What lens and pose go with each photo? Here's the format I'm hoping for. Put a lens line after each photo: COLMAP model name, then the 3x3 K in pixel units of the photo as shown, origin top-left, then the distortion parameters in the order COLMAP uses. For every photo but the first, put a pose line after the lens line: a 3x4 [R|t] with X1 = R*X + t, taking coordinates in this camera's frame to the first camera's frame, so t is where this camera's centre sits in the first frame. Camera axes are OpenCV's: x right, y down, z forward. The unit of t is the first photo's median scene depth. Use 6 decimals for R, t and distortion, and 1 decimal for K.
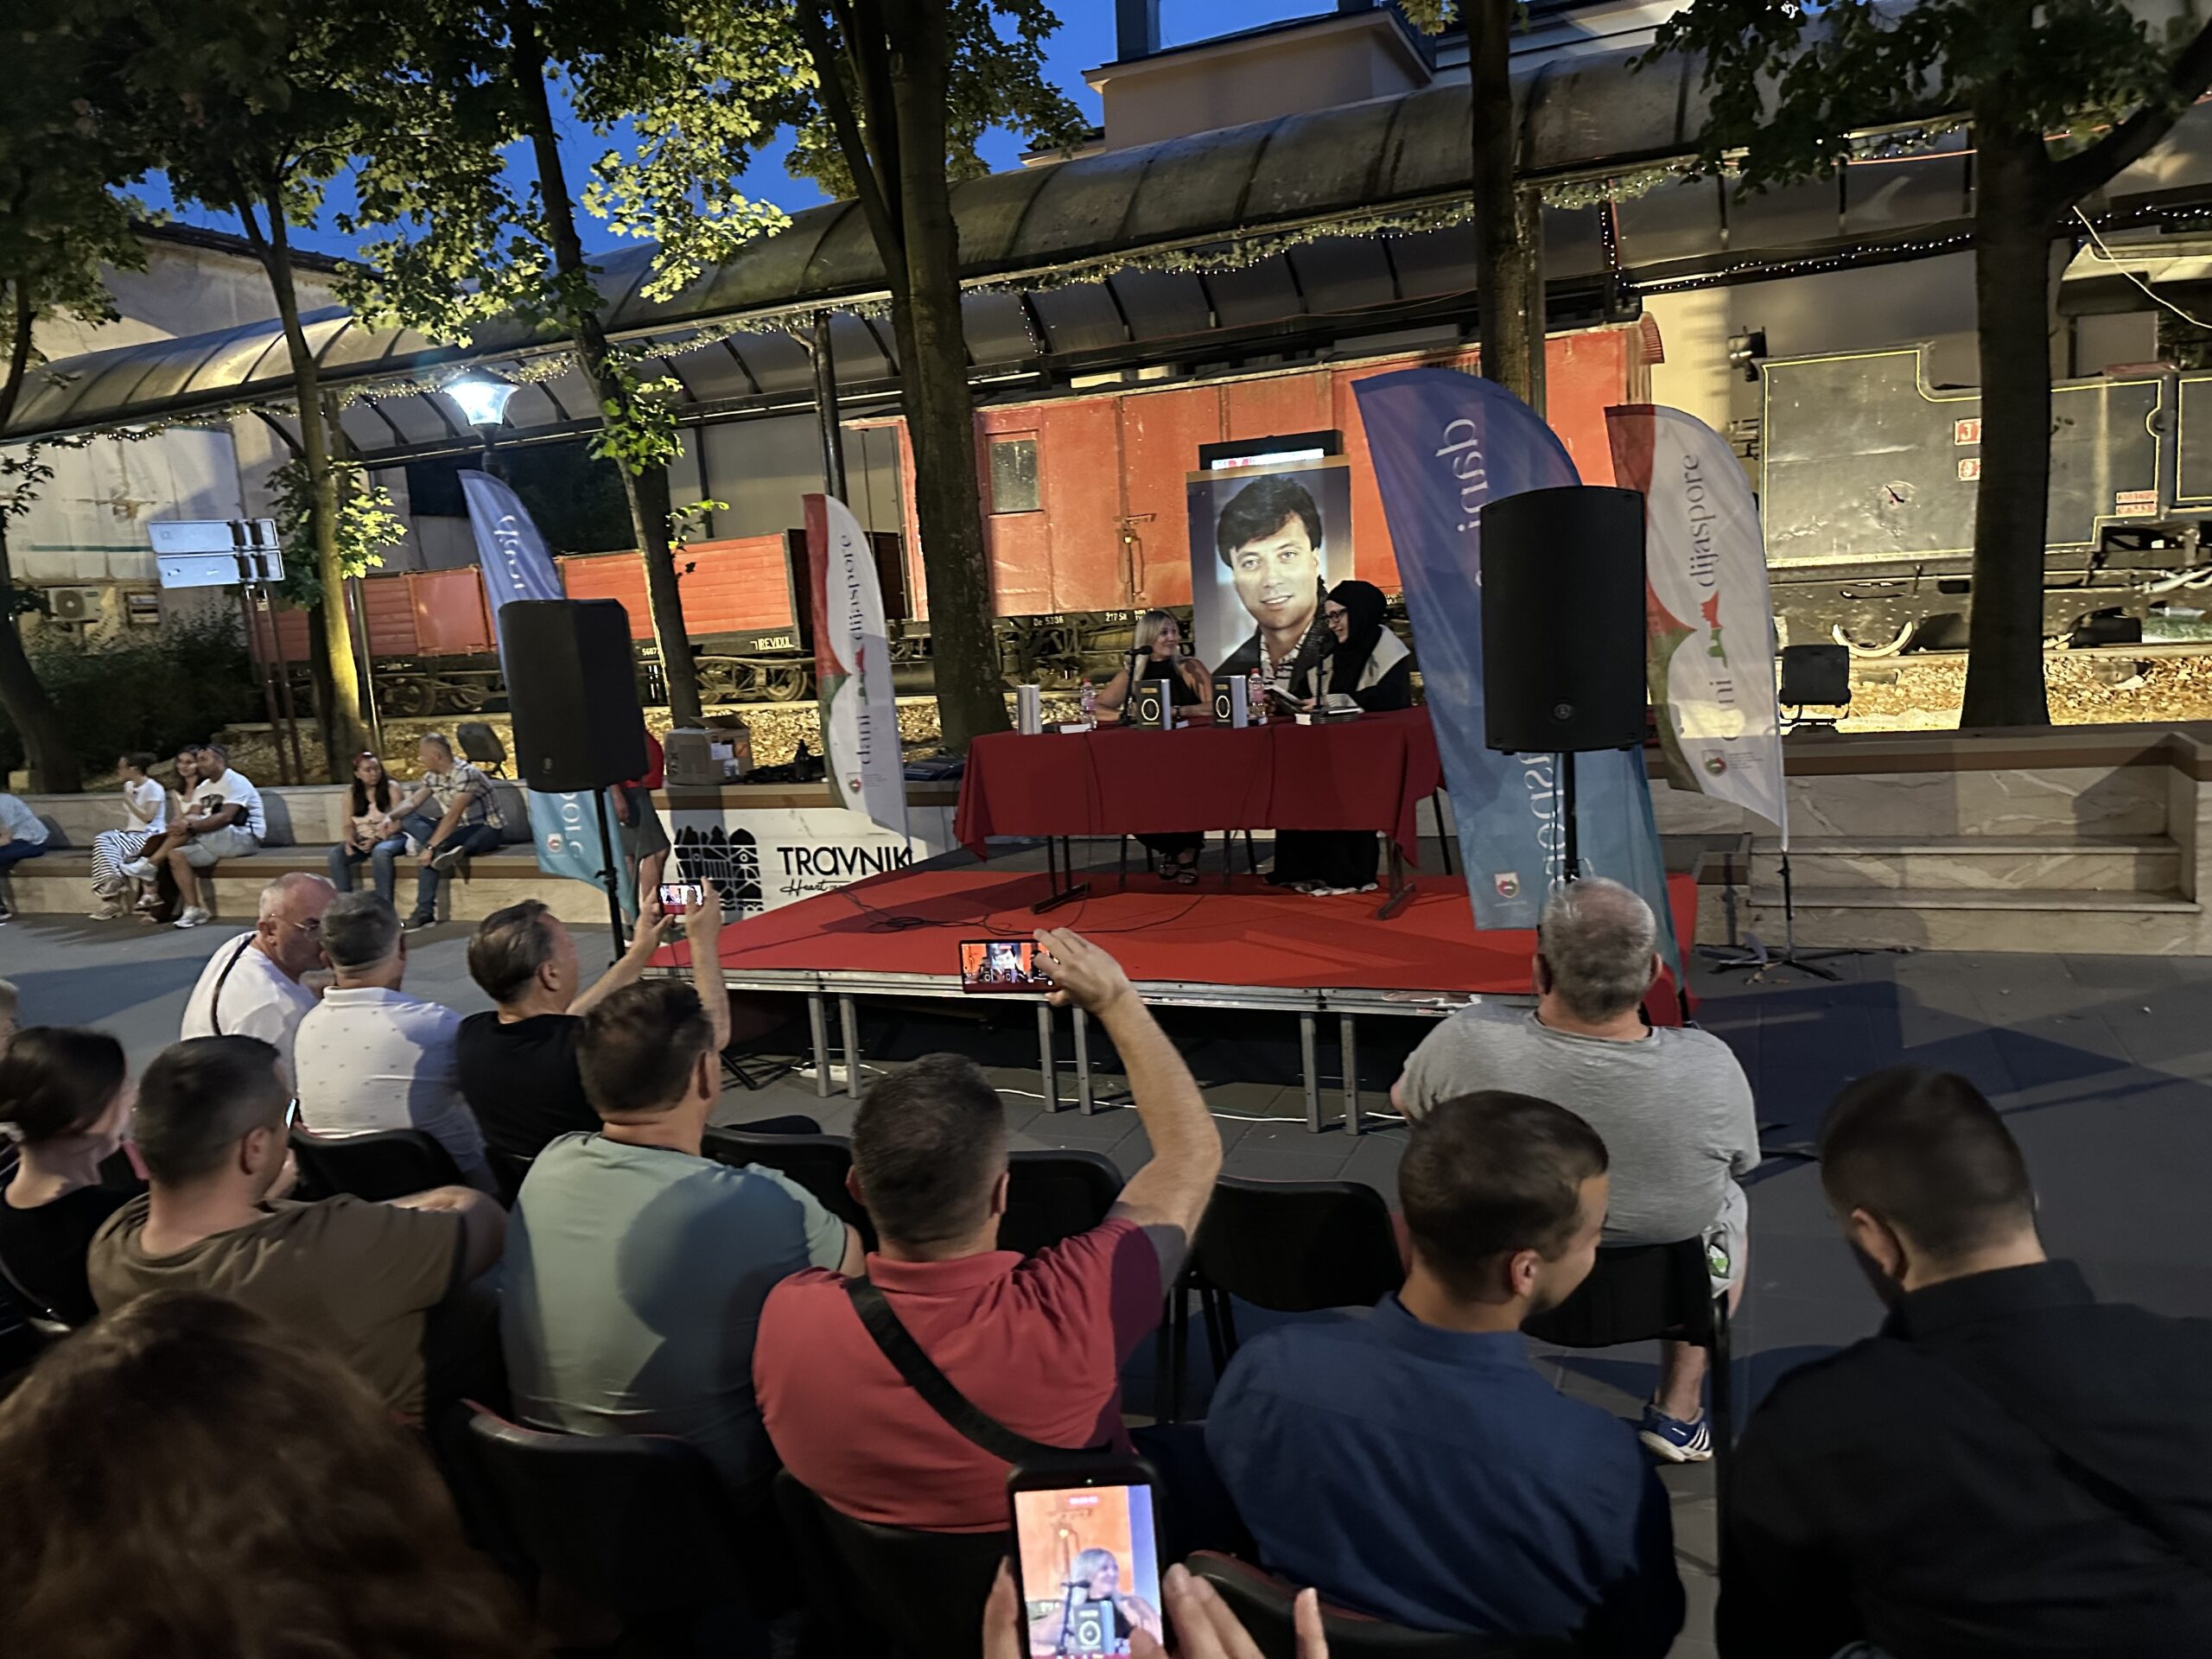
lens RADIAL K [[1549.4, 0, 1106.0], [0, 1549.4, 829.5], [0, 0, 1]] dist [0.059888, -0.069985]
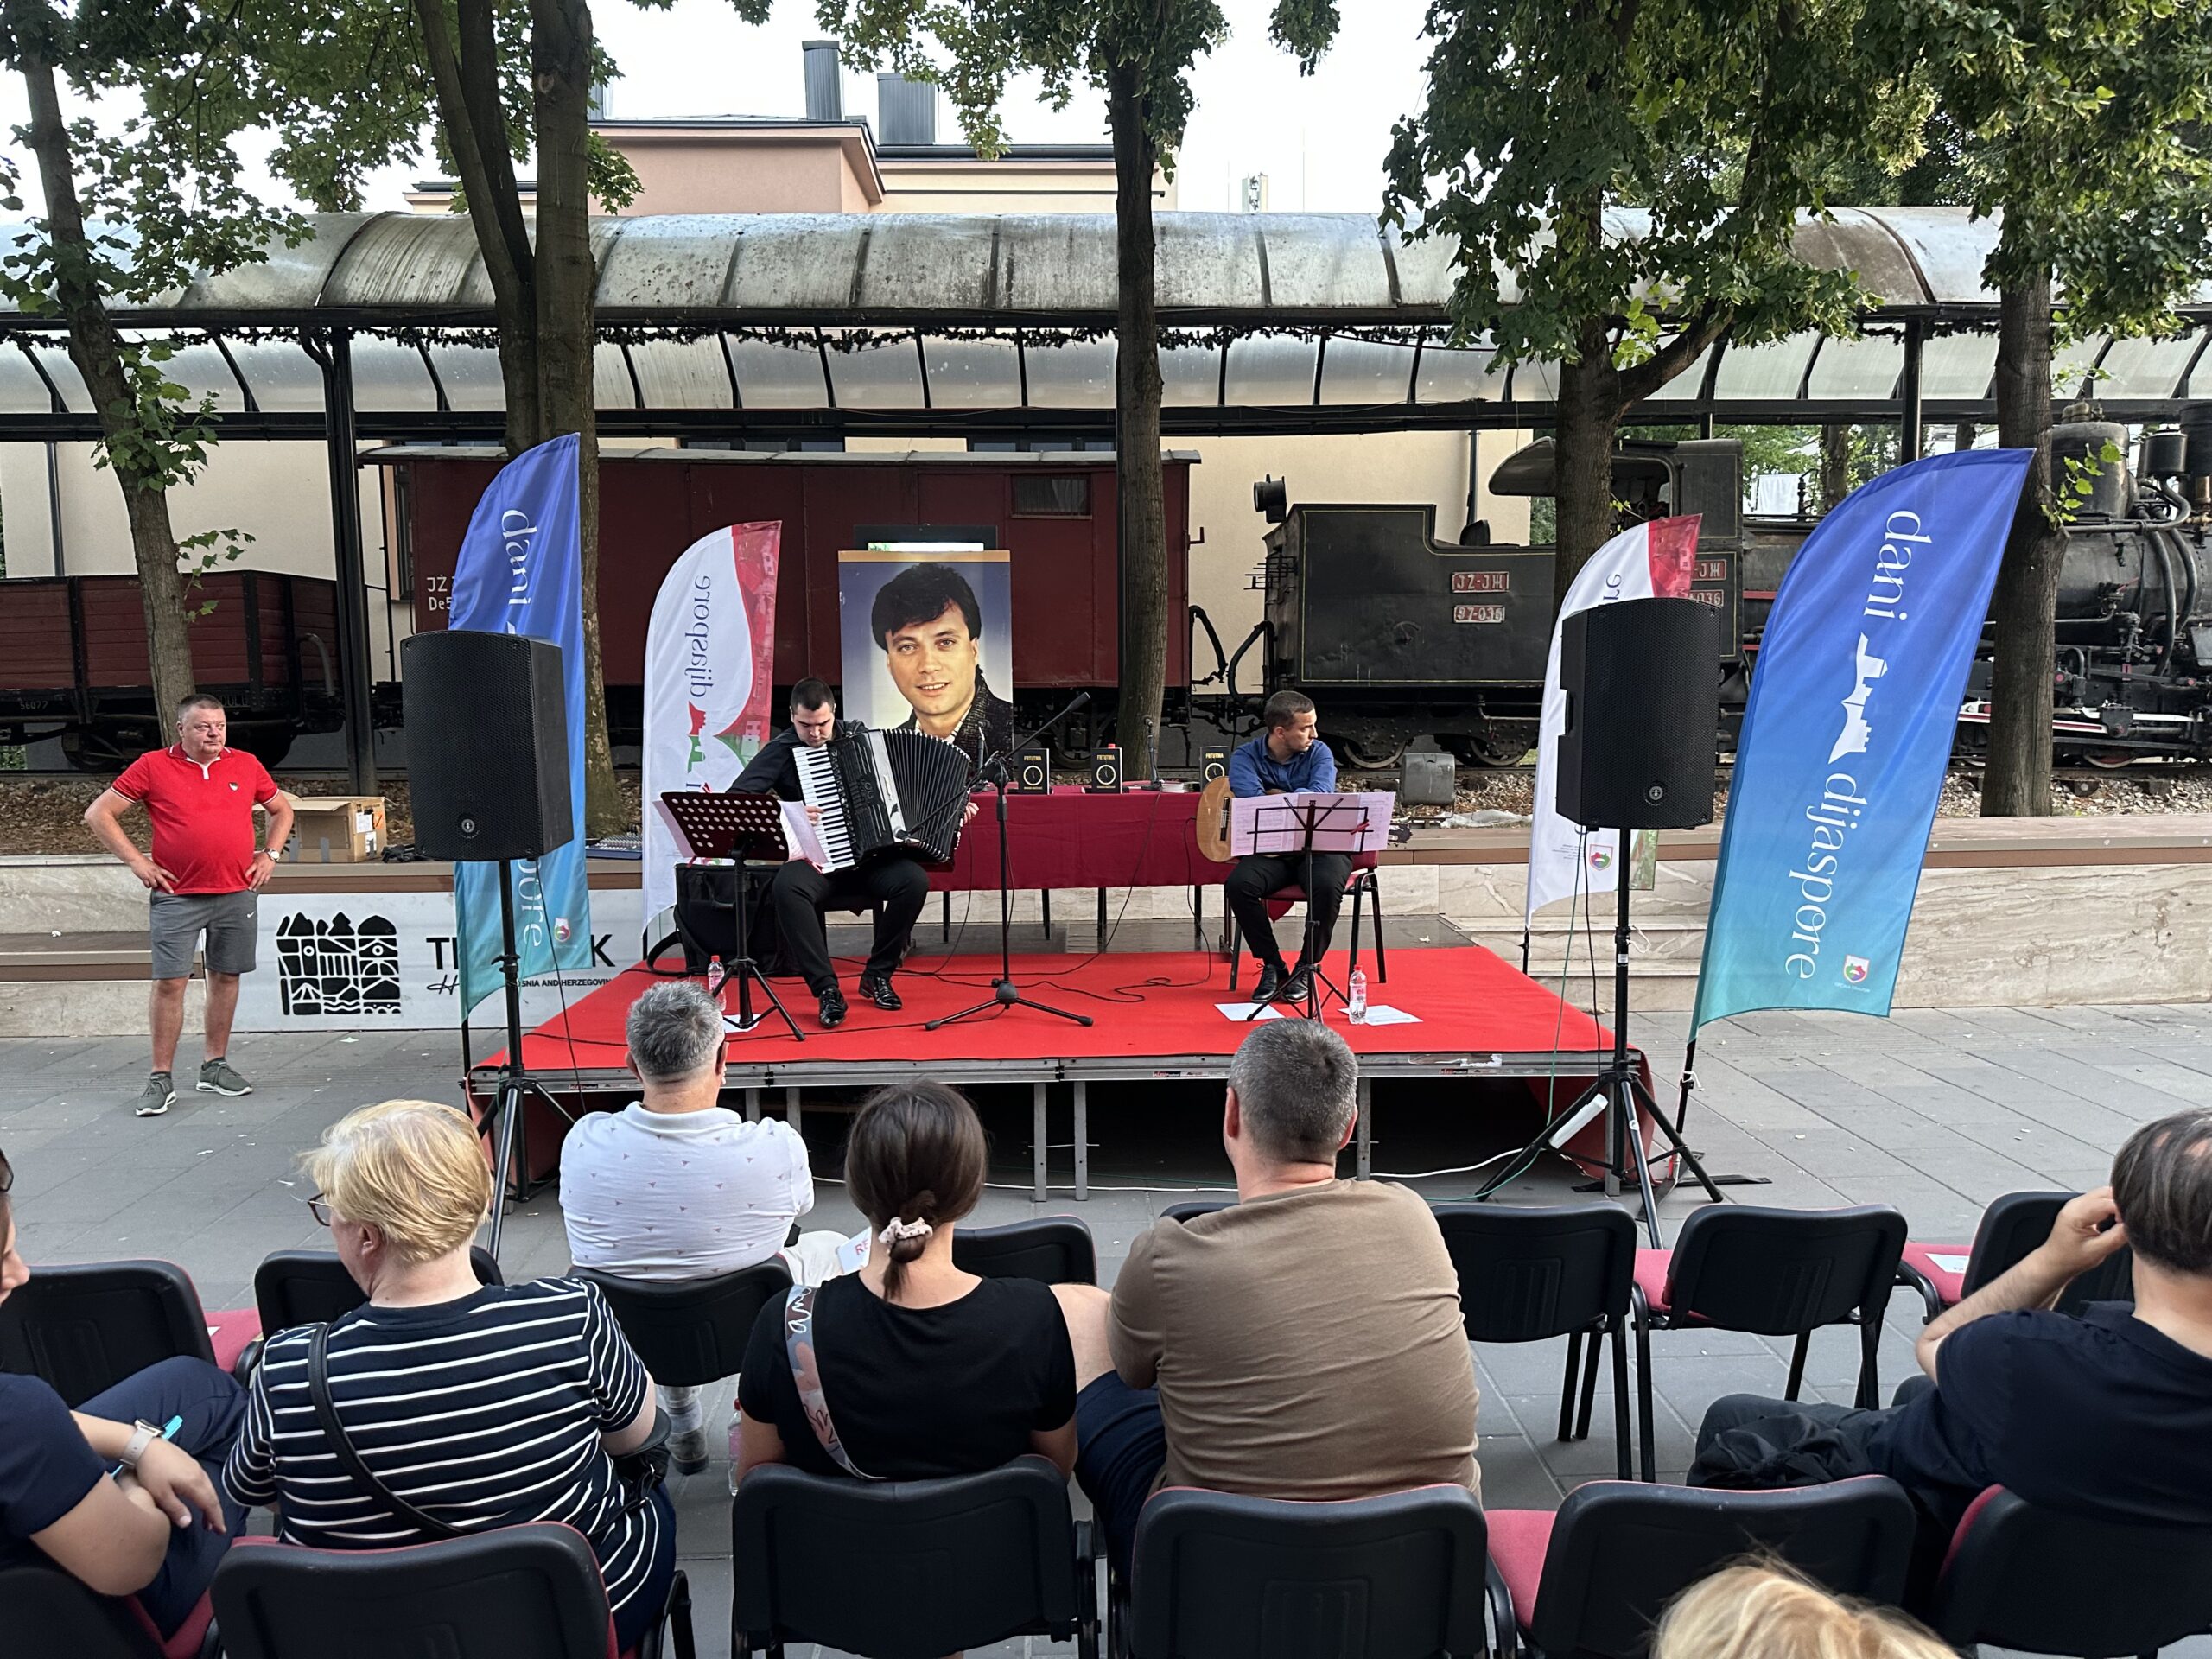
lens RADIAL K [[1549.4, 0, 1106.0], [0, 1549.4, 829.5], [0, 0, 1]] dist [0.059888, -0.069985]
pose [[0.909170, 0.020943, 0.415898, -0.226487], [0.005580, 0.998032, -0.062456, 0.007878], [-0.416388, 0.059104, 0.907264, 0.060128]]
